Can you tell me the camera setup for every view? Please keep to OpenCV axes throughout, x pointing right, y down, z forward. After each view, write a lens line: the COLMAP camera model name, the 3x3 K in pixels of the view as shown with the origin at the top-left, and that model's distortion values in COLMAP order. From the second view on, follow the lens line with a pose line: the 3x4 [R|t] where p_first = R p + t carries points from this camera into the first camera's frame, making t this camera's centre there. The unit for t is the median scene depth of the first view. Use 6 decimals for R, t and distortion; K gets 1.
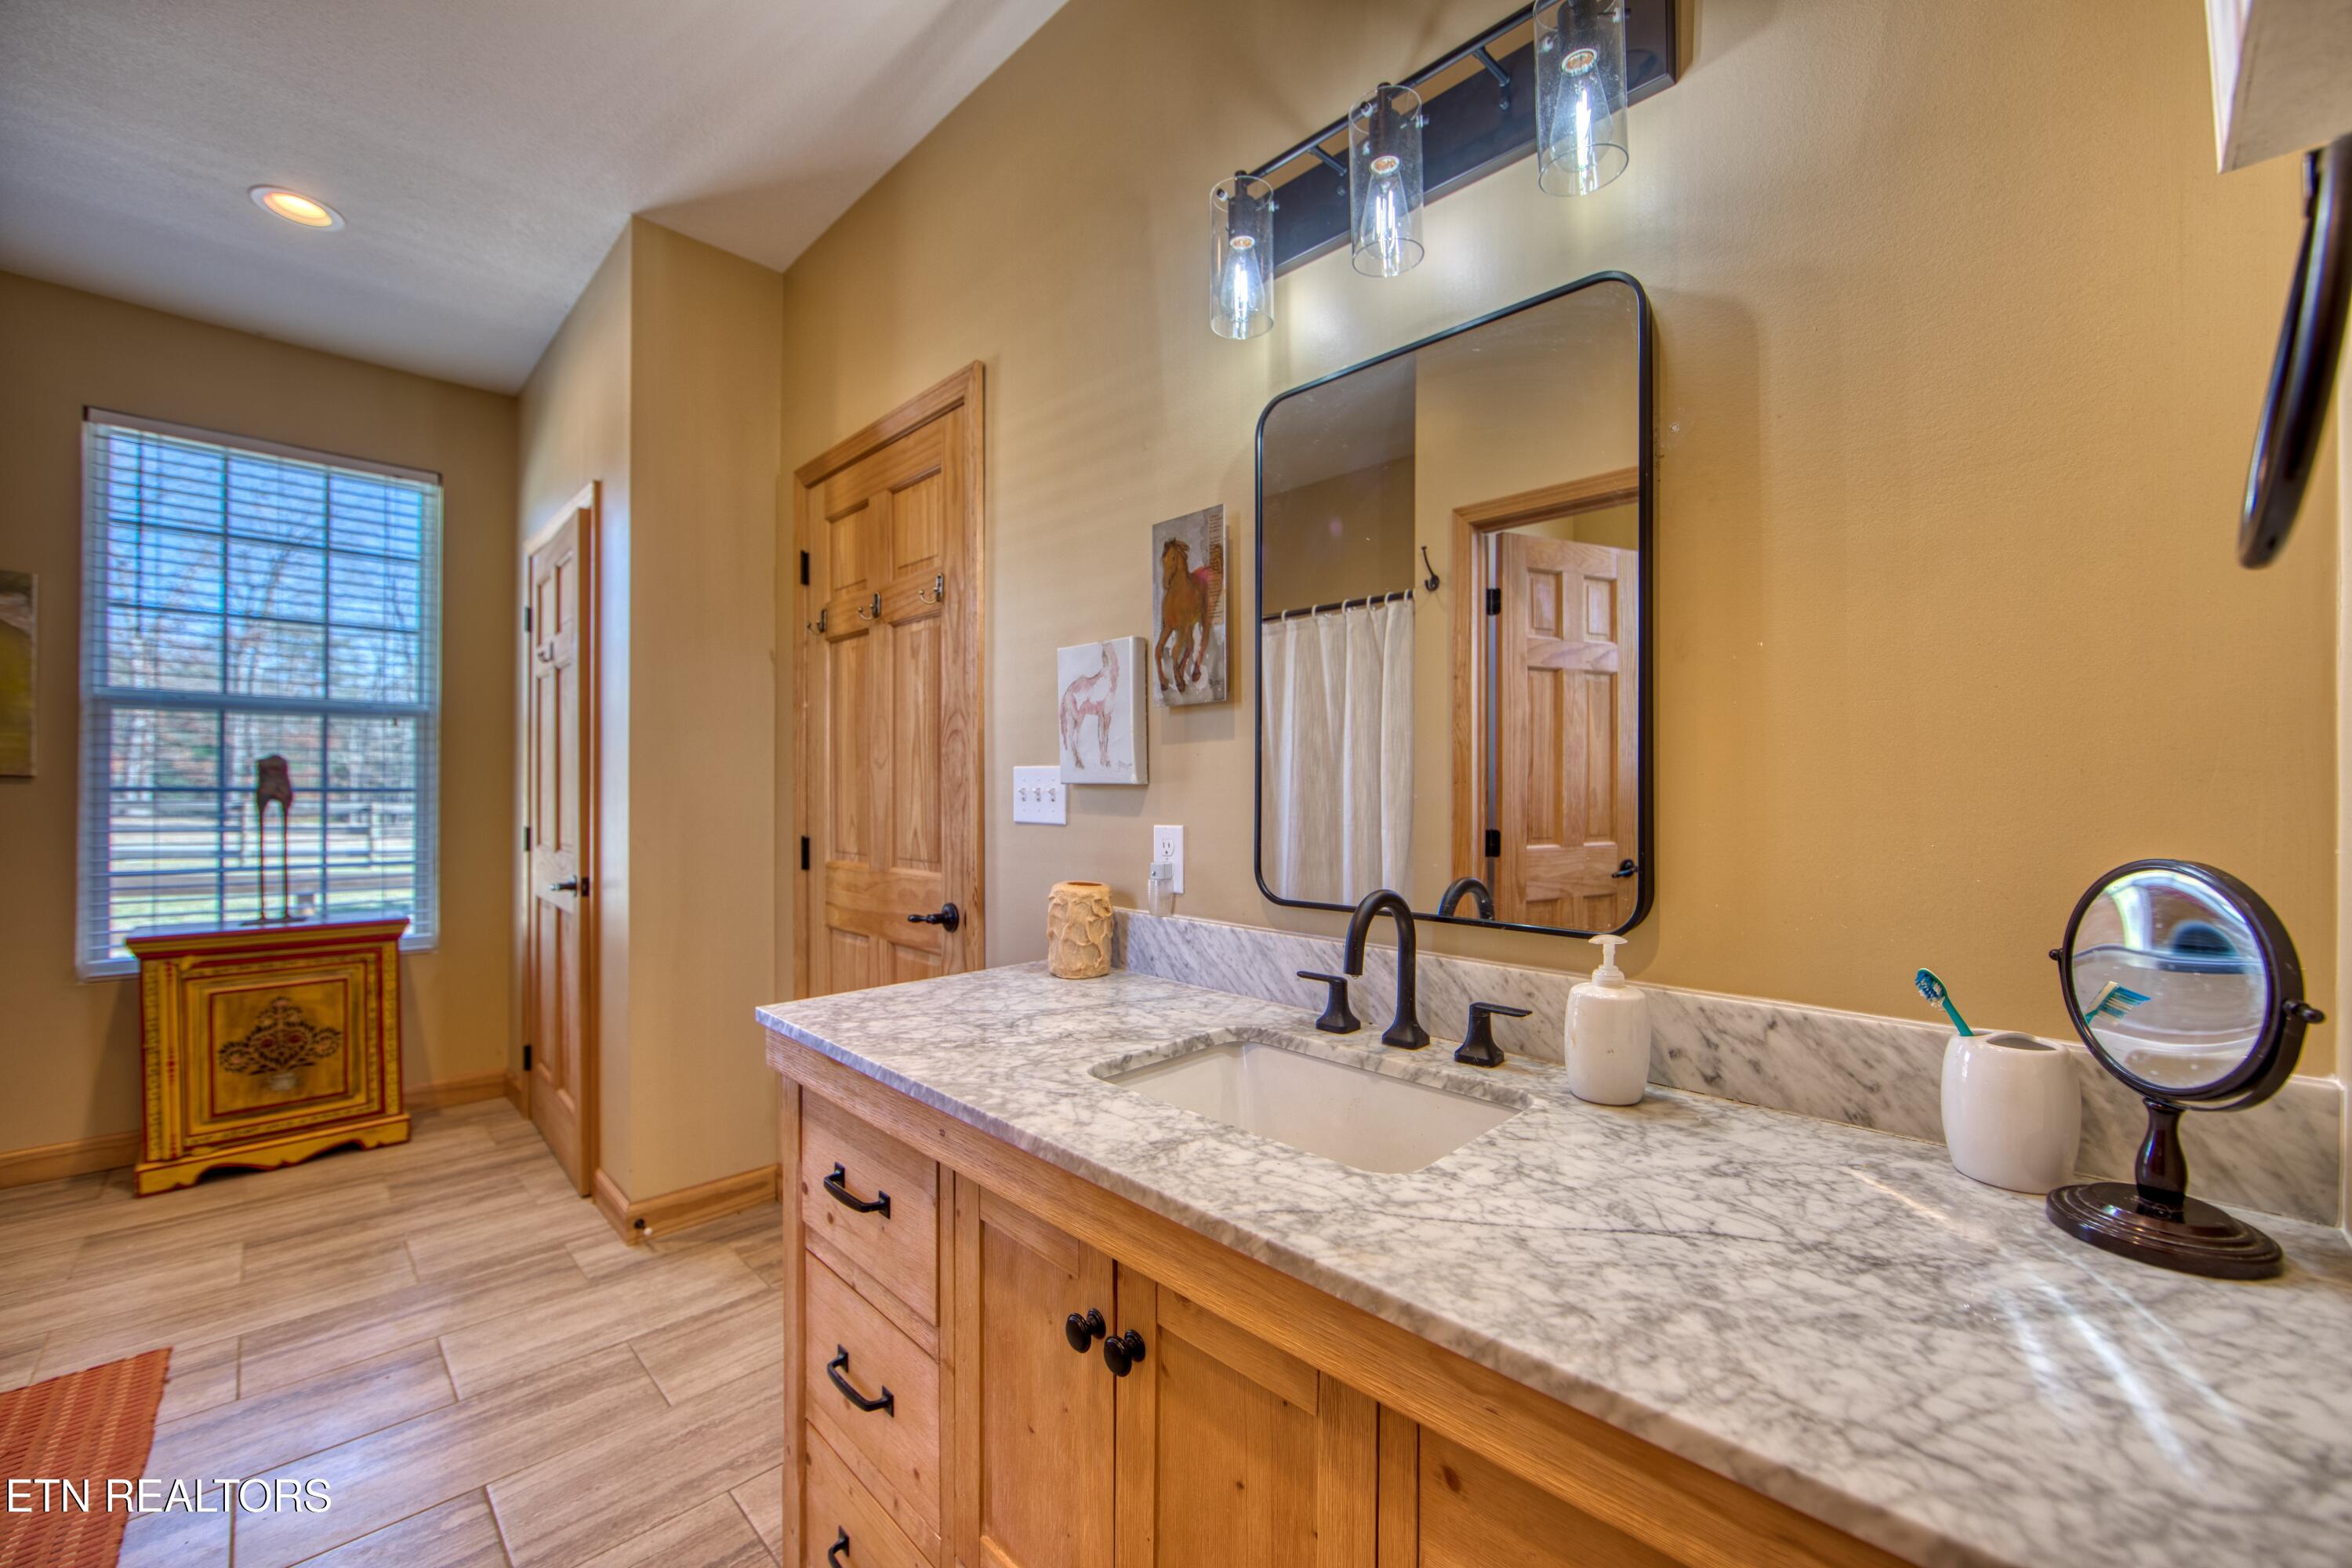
lens RADIAL K [[925.8, 0, 1181.8], [0, 925.8, 798.4], [0, 0, 1]] dist [-0.012752, 0.001240]
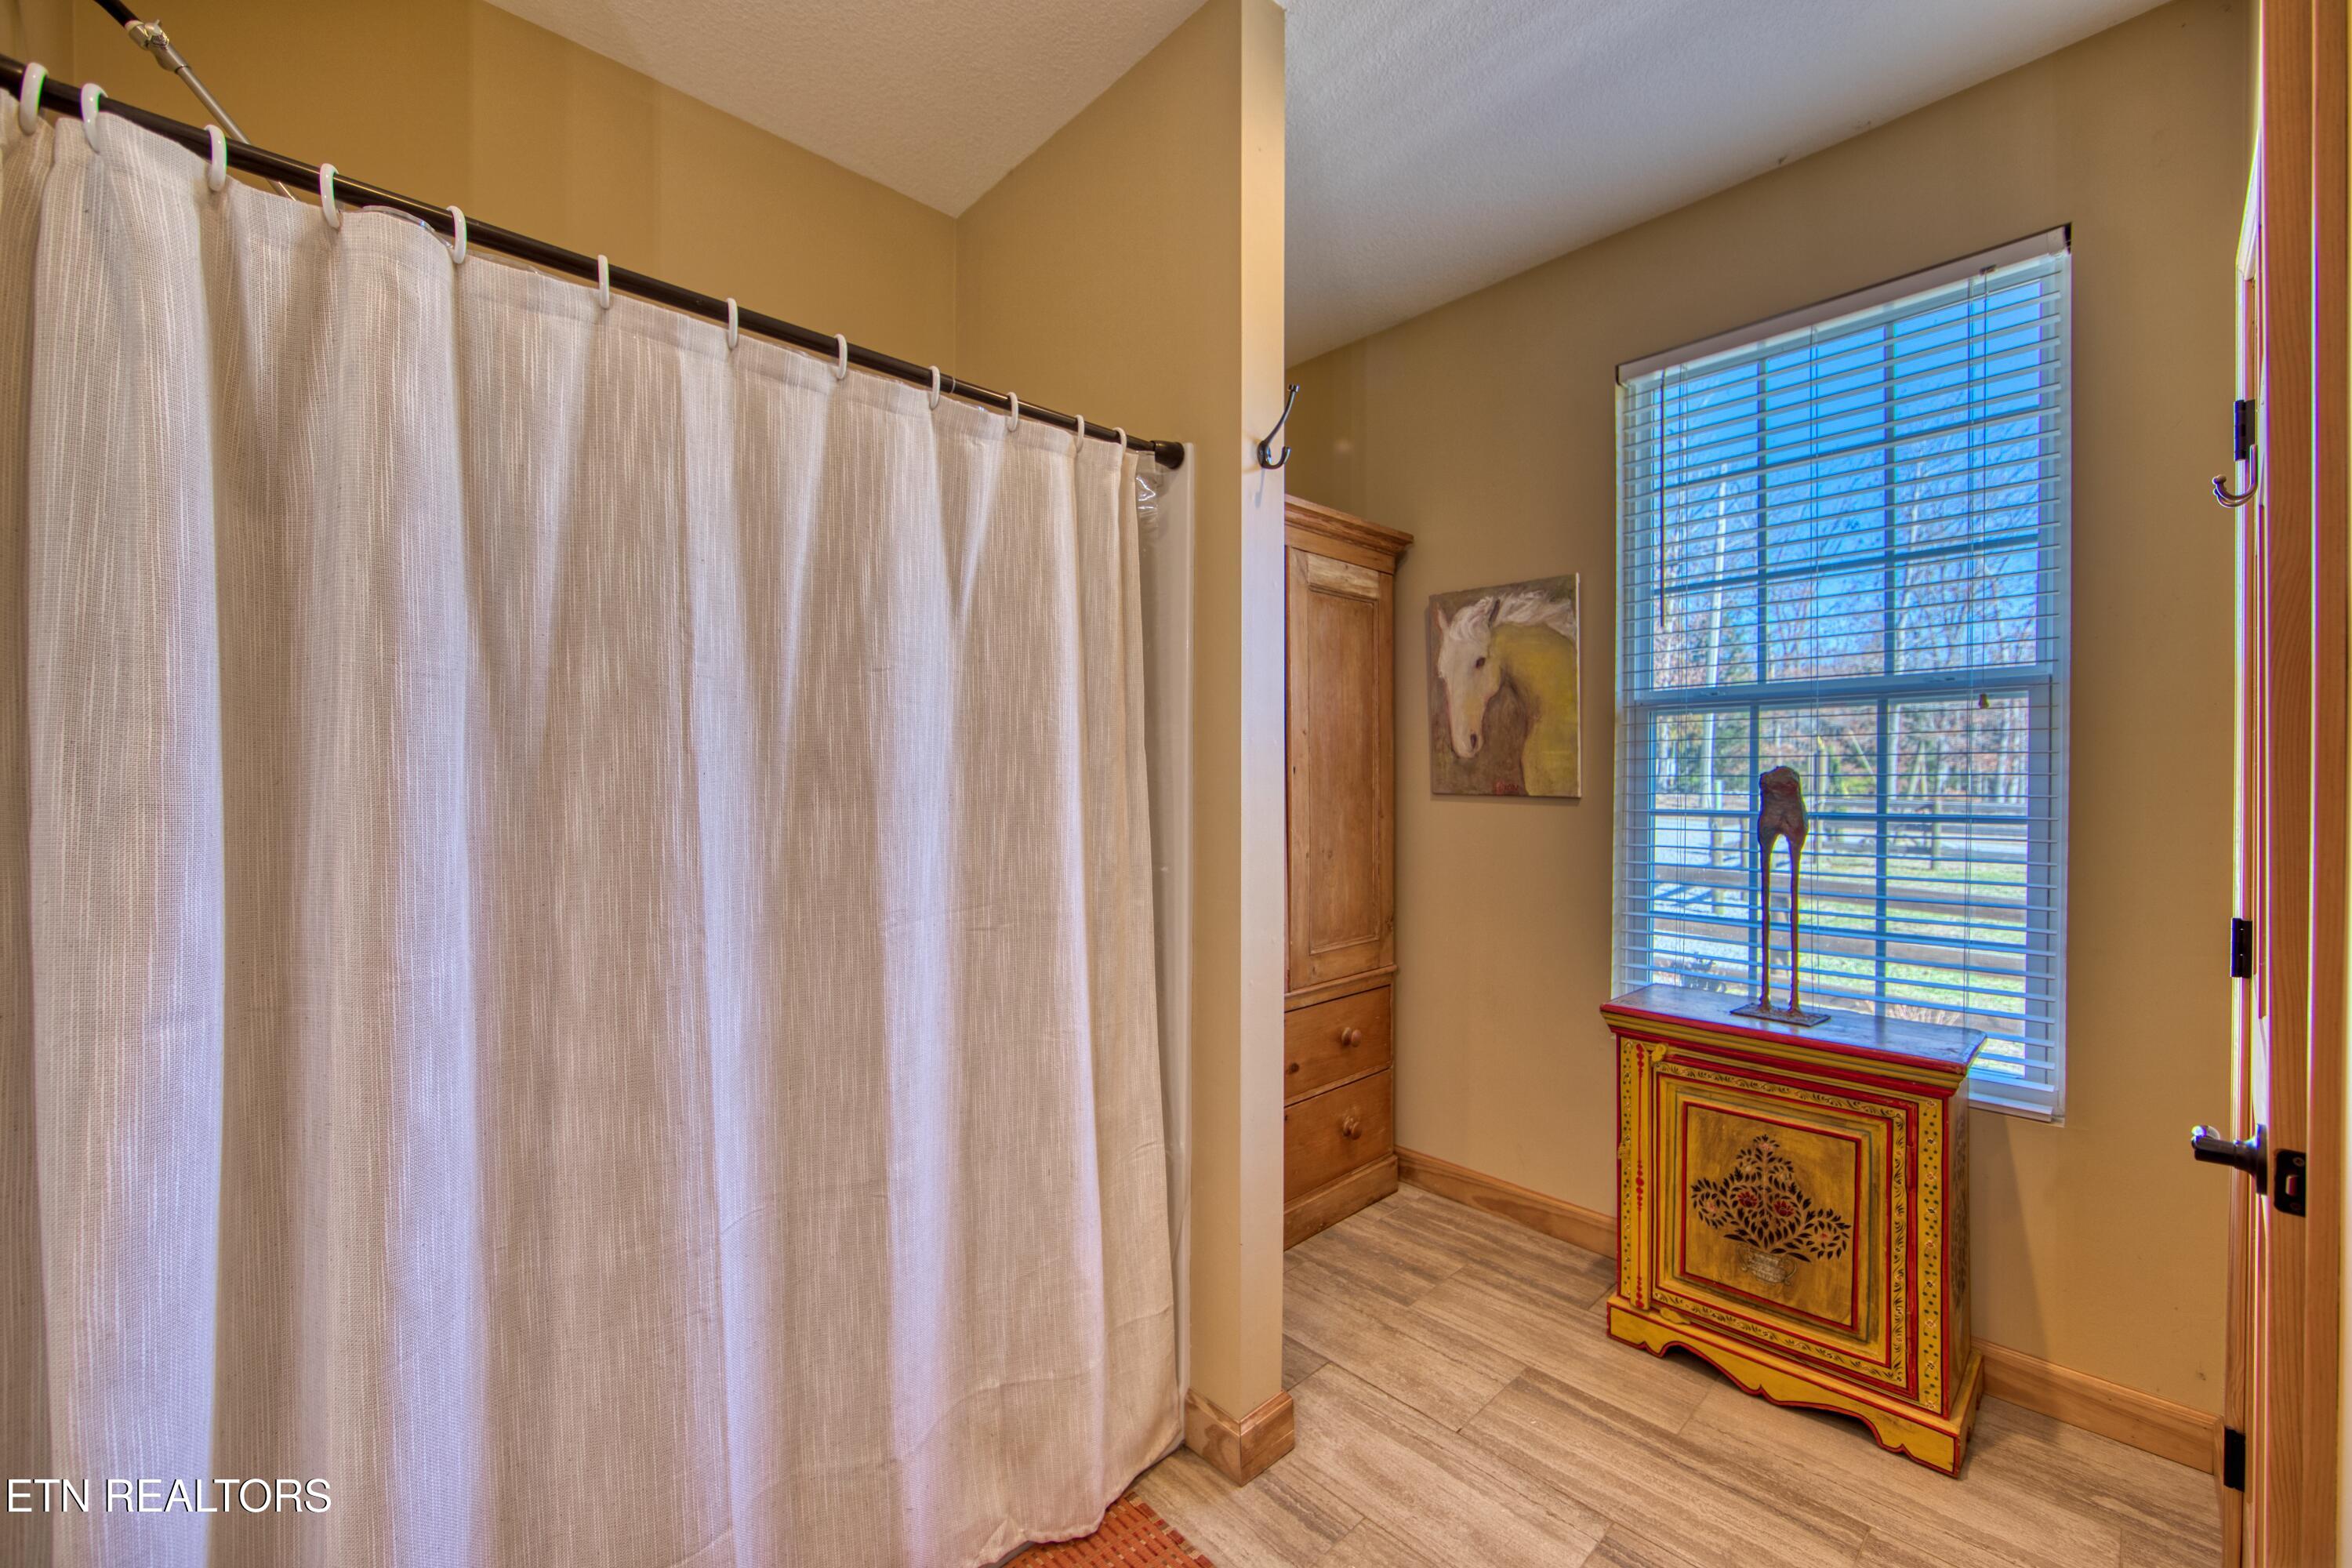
lens RADIAL K [[925.8, 0, 1178.0], [0, 925.8, 790.9], [0, 0, 1]] dist [-0.012752, 0.001240]
pose [[-0.031751, 0.001754, -0.999494, -0.429450], [-0.009618, 0.999952, 0.002061, -0.037034], [0.999450, 0.009679, -0.031733, 0.814799]]
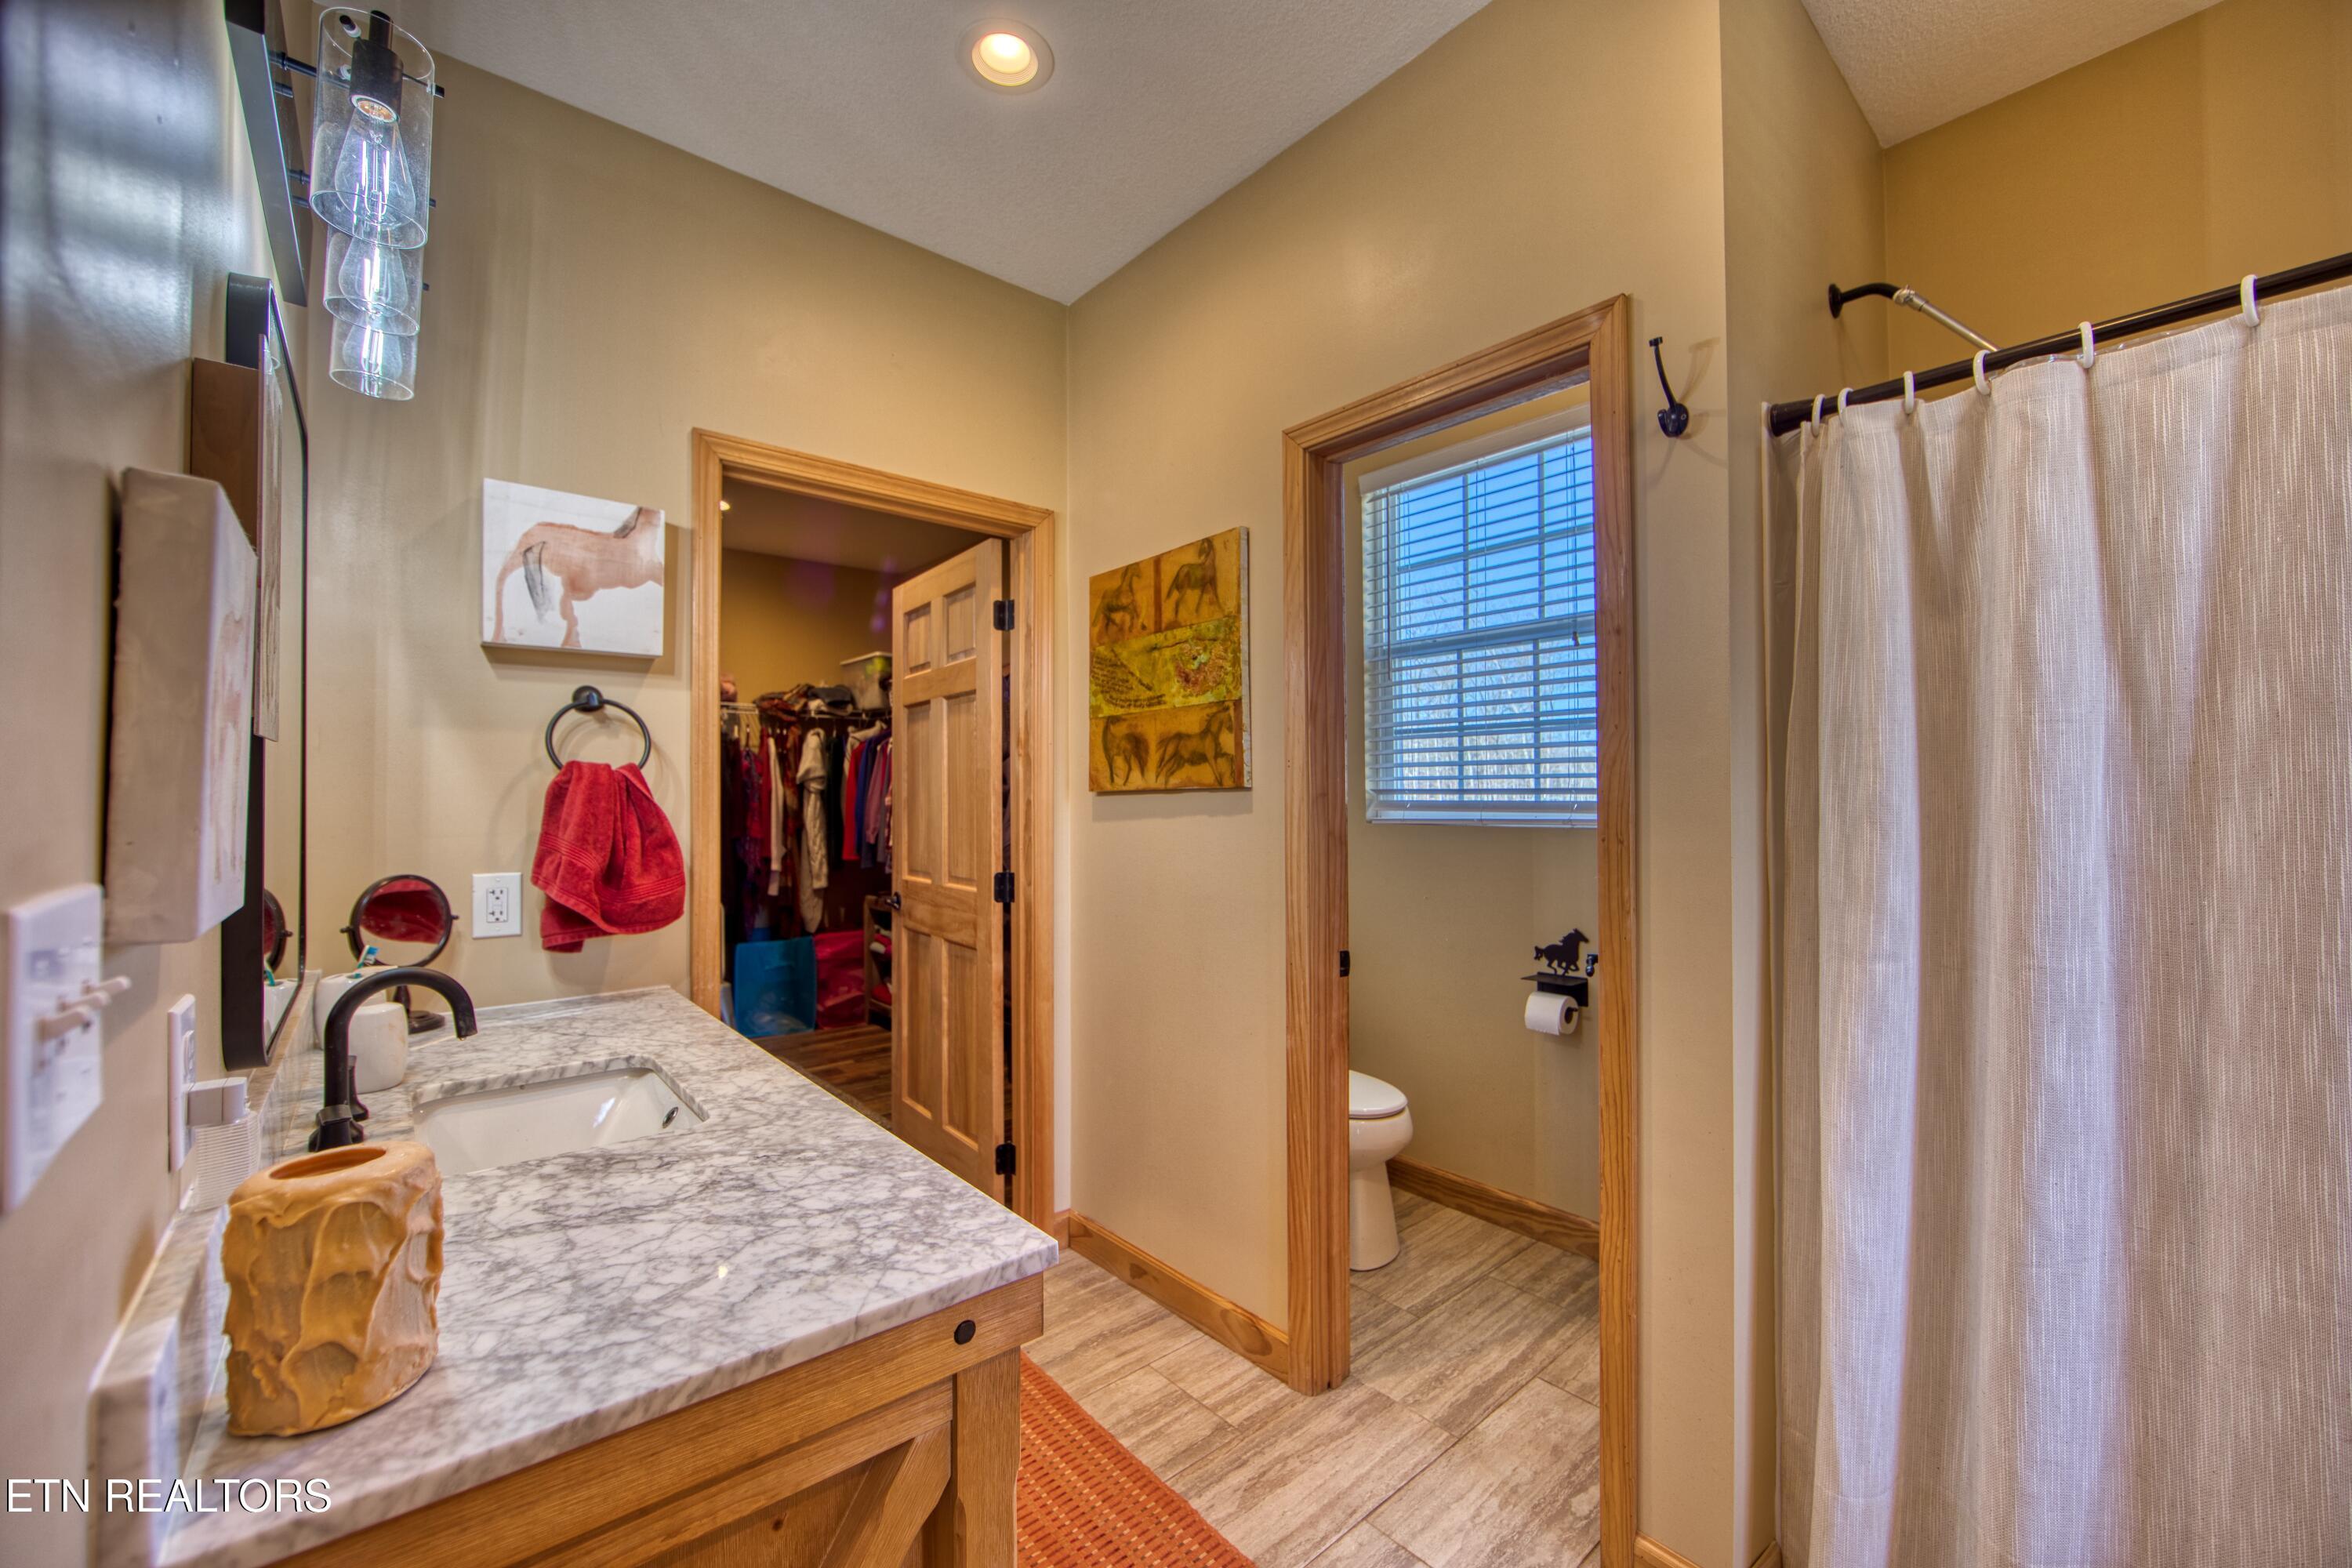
lens RADIAL K [[925.8, 0, 1172.2], [0, 925.8, 798.6], [0, 0, 1]] dist [-0.012752, 0.001240]
pose [[-0.996301, 0.002112, 0.085902, -0.380740], [0.003166, 0.999921, 0.012142, -0.051292], [-0.085870, 0.012369, -0.996230, 1.035408]]
